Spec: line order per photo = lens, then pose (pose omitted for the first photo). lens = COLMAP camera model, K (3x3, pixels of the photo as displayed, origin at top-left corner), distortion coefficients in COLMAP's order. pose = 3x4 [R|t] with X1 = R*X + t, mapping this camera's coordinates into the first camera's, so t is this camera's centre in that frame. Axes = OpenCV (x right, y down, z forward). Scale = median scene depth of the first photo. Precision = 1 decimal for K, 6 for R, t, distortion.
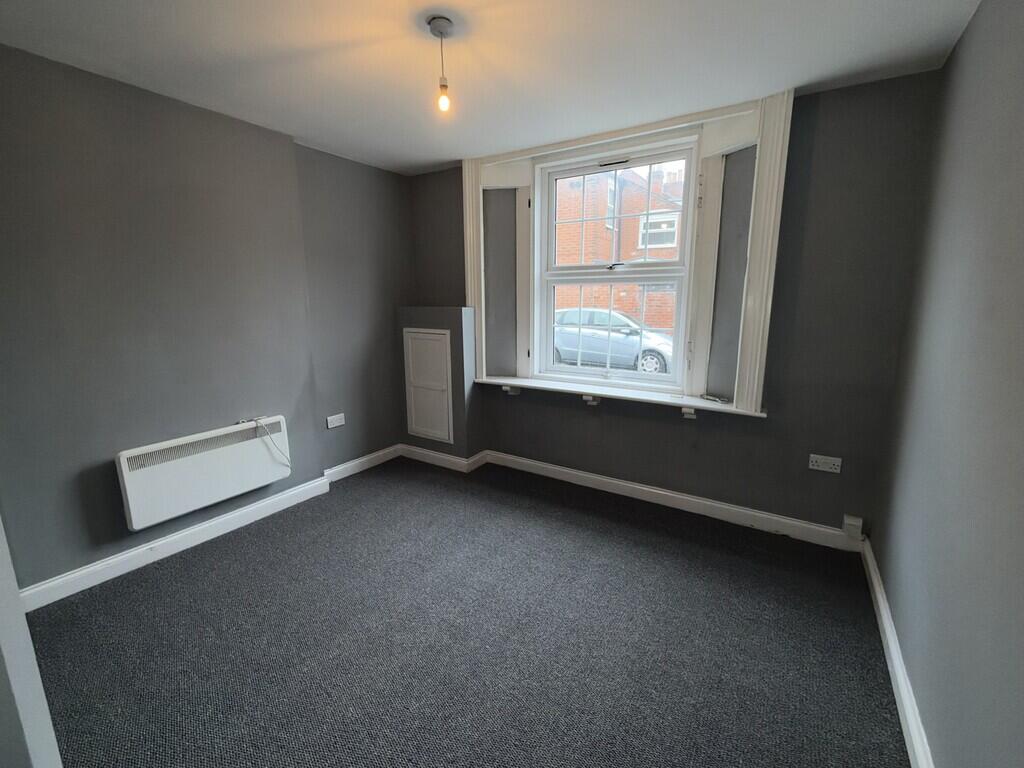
lens RADIAL K [[440.6, 0, 508.4], [0, 440.6, 384.1], [0, 0, 1]] dist [0.001798, -0.000998]
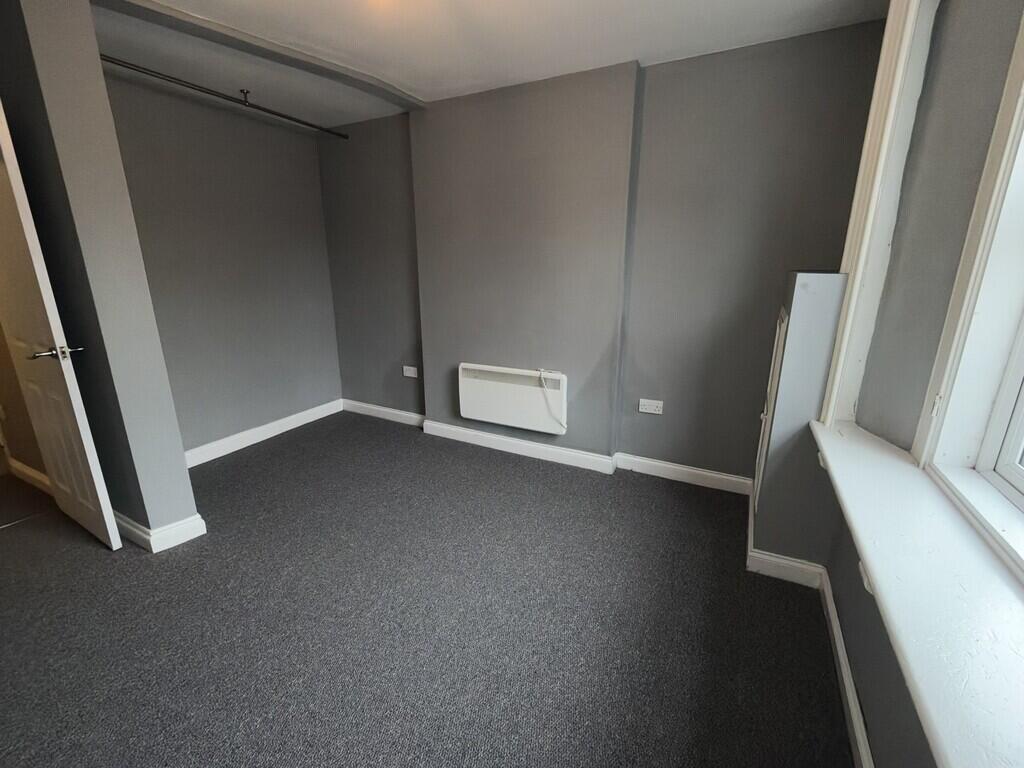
lens RADIAL K [[440.6, 0, 508.4], [0, 440.6, 384.1], [0, 0, 1]] dist [0.001798, -0.000998]
pose [[0.092399, 0.266998, -0.959257, 0.458831], [-0.190057, 0.950396, 0.246224, -0.136321], [0.977415, 0.159563, 0.138560, 0.747163]]
